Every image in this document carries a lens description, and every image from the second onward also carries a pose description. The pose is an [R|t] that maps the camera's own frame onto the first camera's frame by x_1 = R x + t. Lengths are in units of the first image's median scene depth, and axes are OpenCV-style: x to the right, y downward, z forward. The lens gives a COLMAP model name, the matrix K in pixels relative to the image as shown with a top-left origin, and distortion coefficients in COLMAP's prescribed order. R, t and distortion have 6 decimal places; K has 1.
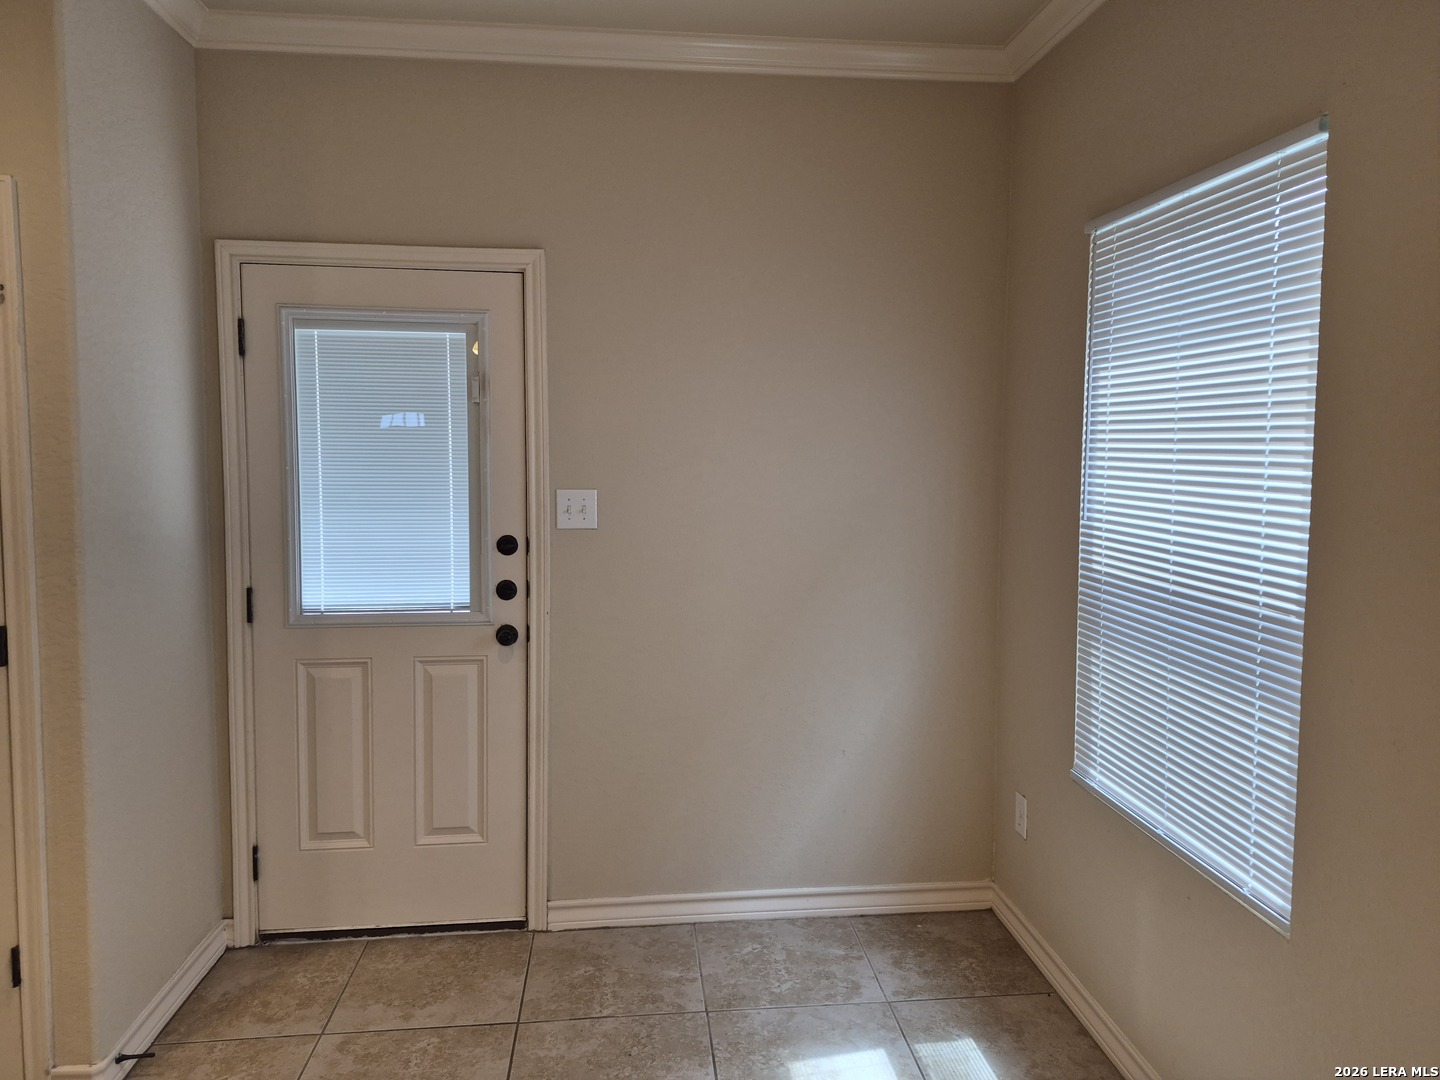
lens RADIAL K [[997.8, 0, 725.3], [0, 997.8, 528.9], [0, 0, 1]] dist [0.083912, -0.119696]
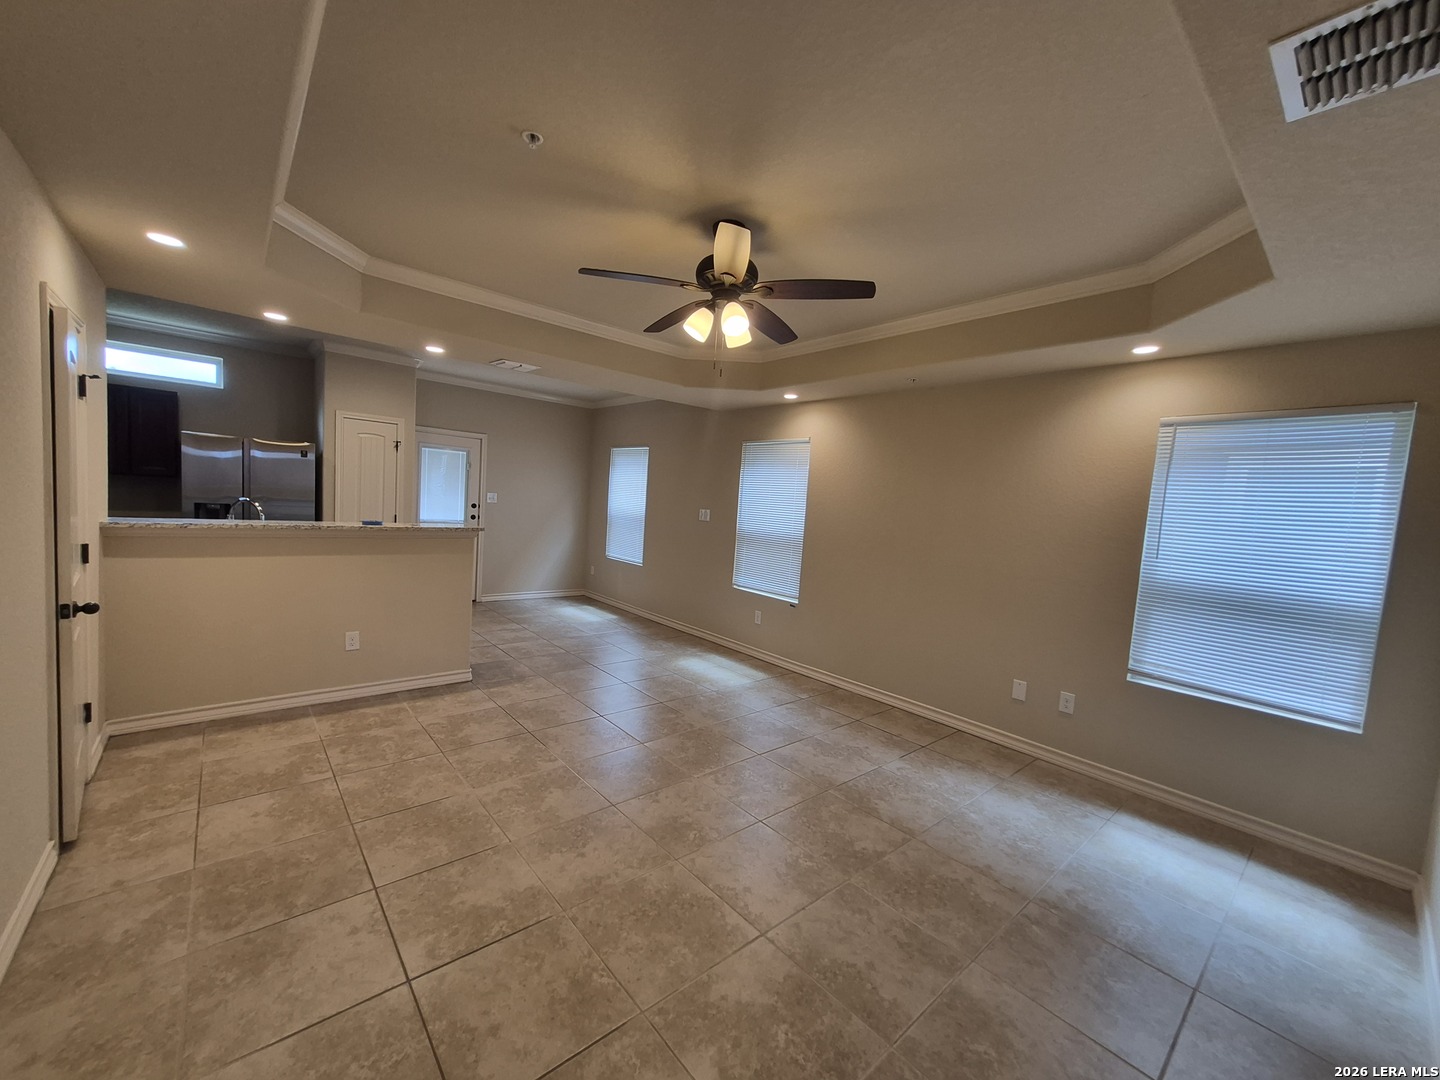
lens RADIAL K [[564.2, 0, 708.6], [0, 564.2, 548.5], [0, 0, 1]] dist [0.007793, -0.000450]
pose [[0.823976, 0.002429, 0.566619, -0.794112], [-0.014678, 0.999747, 0.017059, 0.147288], [-0.566434, -0.022373, 0.823803, -1.539187]]
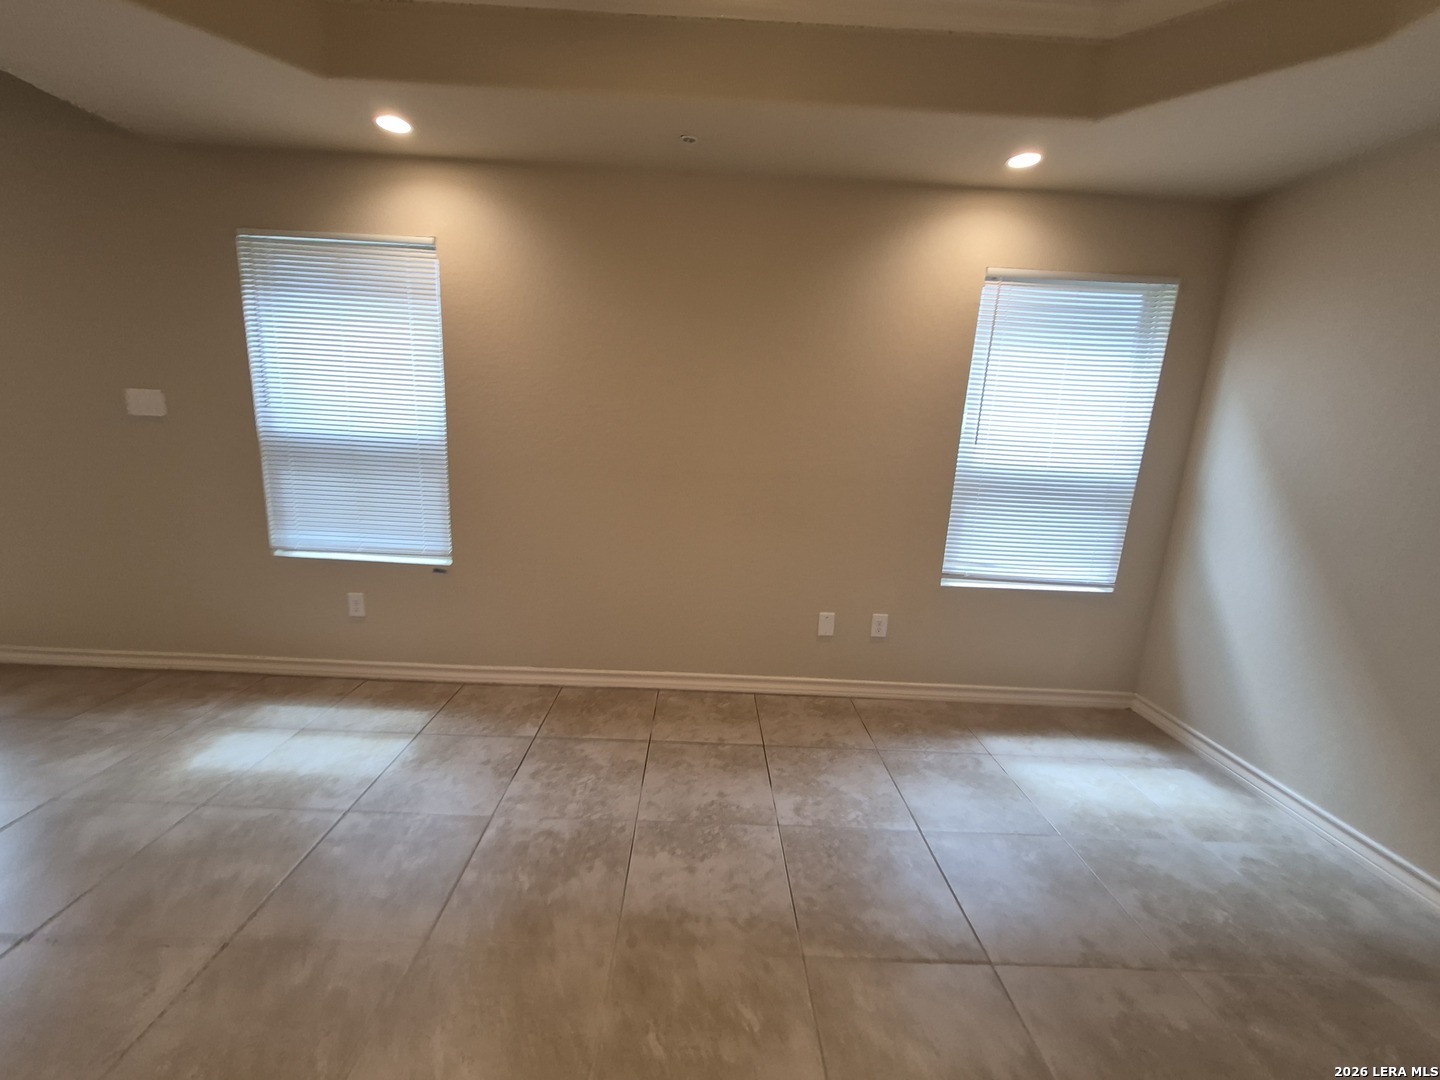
lens RADIAL K [[570.3, 0, 713.3], [0, 570.3, 546.1], [0, 0, 1]] dist [0.000987, -0.000233]
pose [[0.097684, -0.211810, 0.972417, -0.458977], [0.037013, 0.977187, 0.209131, 0.124011], [-0.994529, 0.015563, 0.103295, -0.782212]]
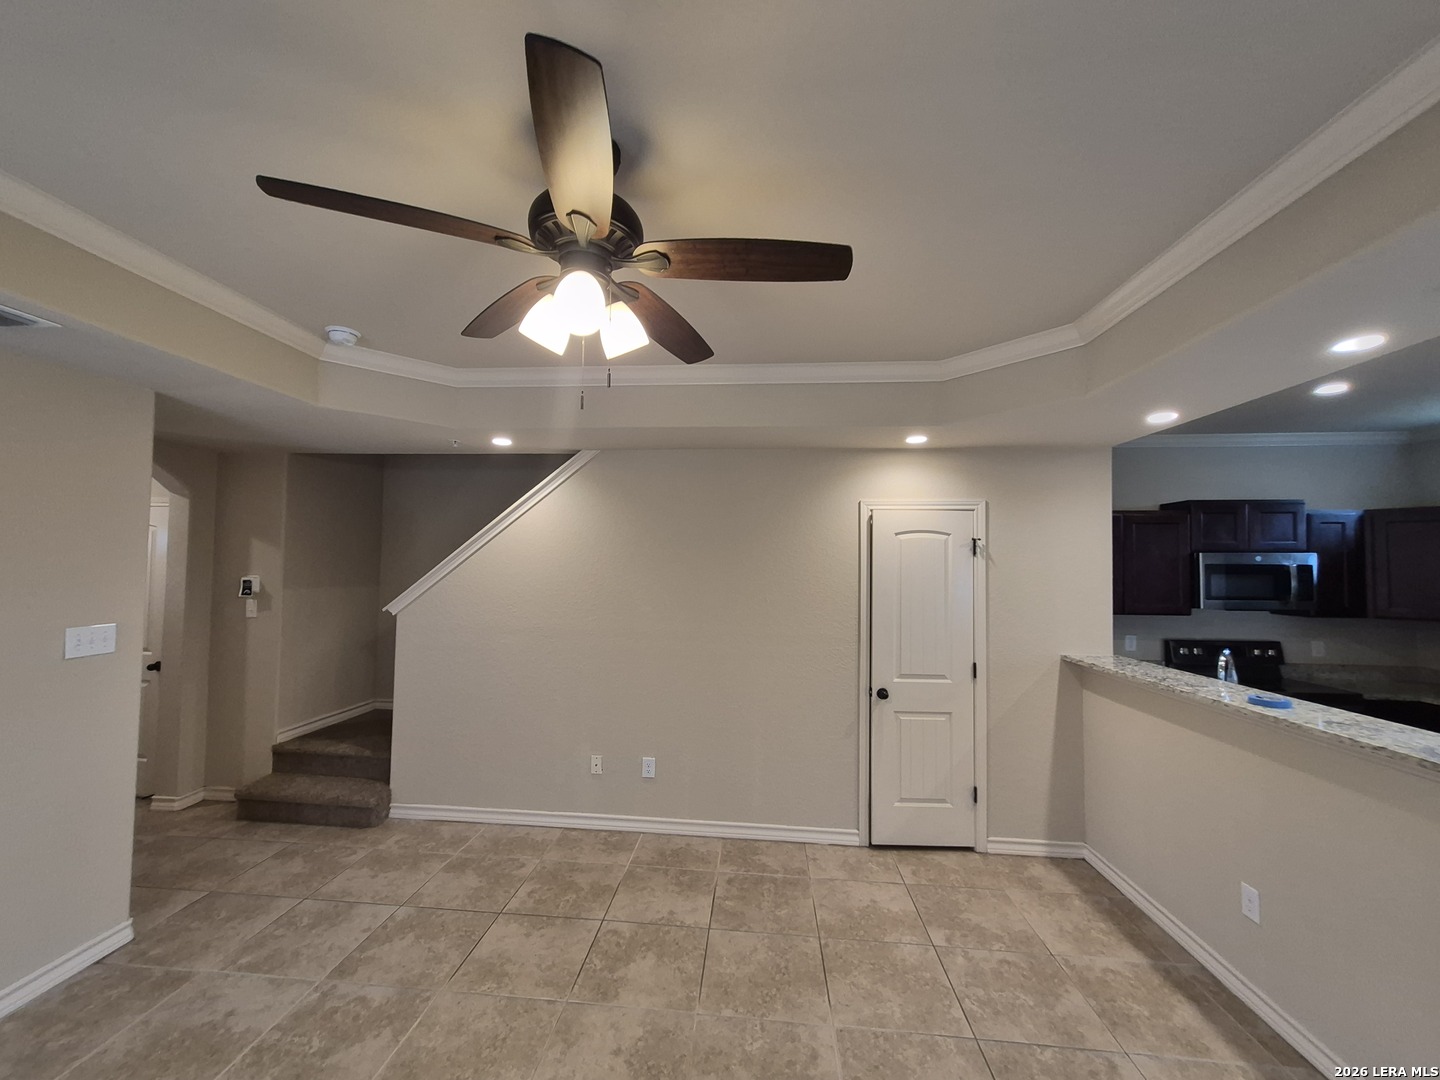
lens RADIAL K [[567.2, 0, 706.6], [0, 567.2, 541.7], [0, 0, 1]] dist [0.002748, 0.000192]
pose [[-0.198677, -0.048947, -0.978842, 0.203513], [-0.097469, 0.994787, -0.029961, 0.007399], [0.975206, 0.089455, -0.202412, -0.574143]]
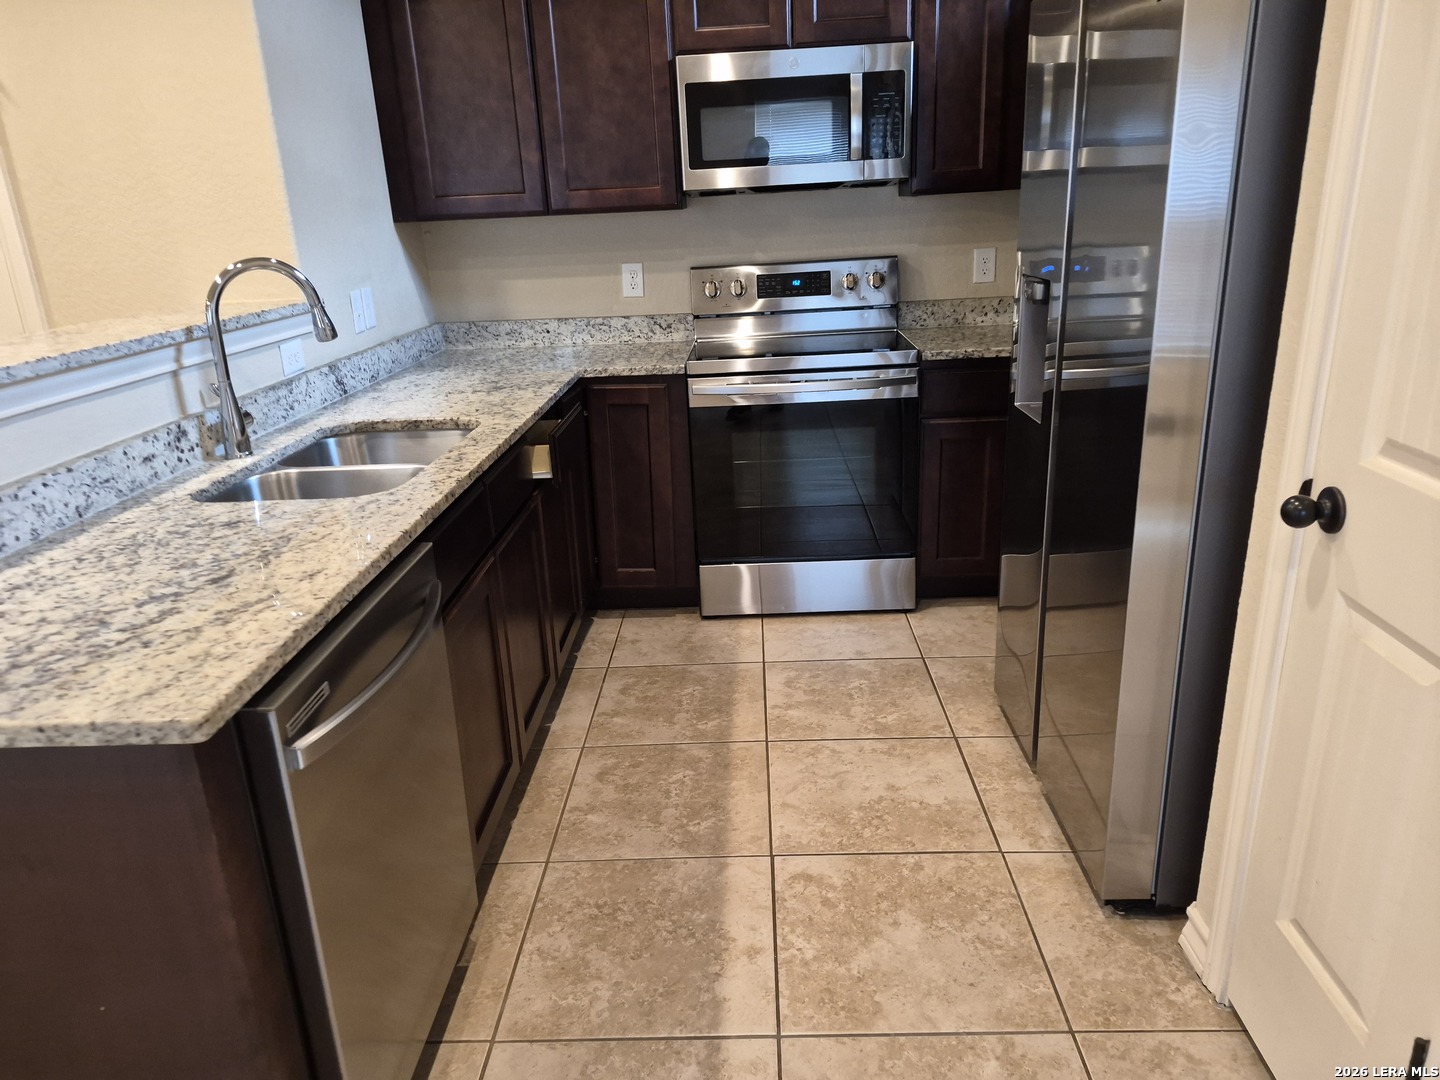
lens RADIAL K [[992.9, 0, 719.5], [0, 992.9, 552.7], [0, 0, 1]] dist [0.090798, -0.122807]
pose [[-0.133363, 0.328341, -0.935097, -0.199615], [-0.040672, 0.940917, 0.336185, 0.012189], [0.990232, 0.082867, -0.112129, 0.551497]]
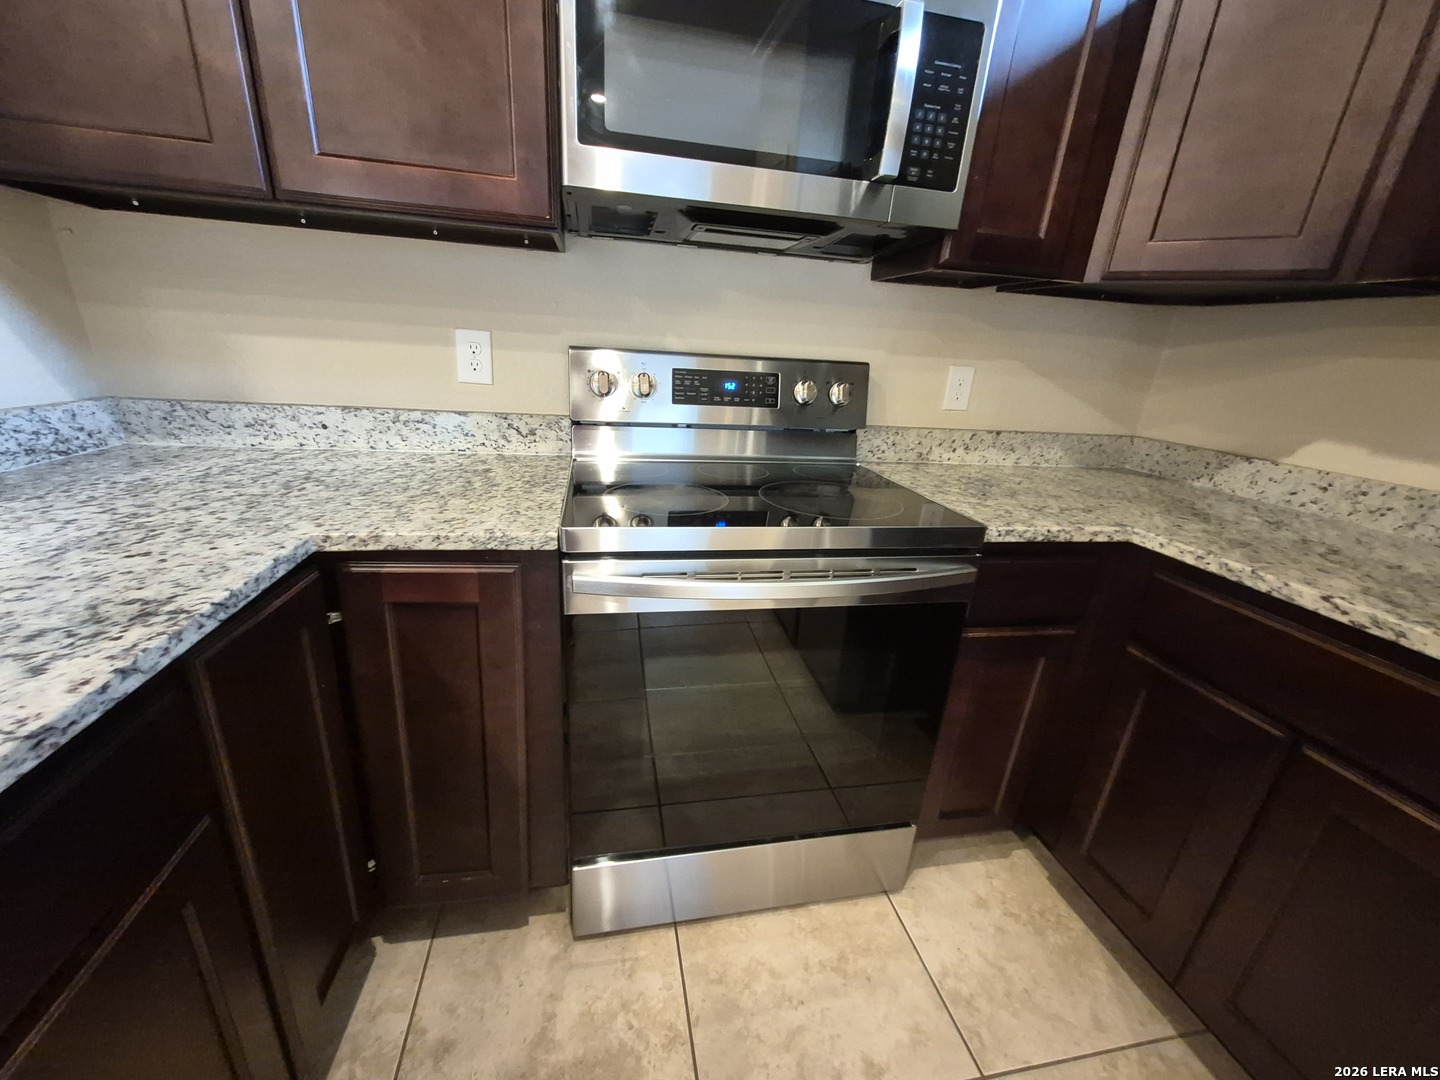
lens RADIAL K [[570.3, 0, 713.3], [0, 570.3, 546.1], [0, 0, 1]] dist [0.000987, -0.000233]
pose [[0.091075, 0.336343, -0.937325, -1.021736], [-0.149588, 0.935178, 0.321038, 0.086923], [0.984545, 0.110975, 0.135484, 0.409885]]
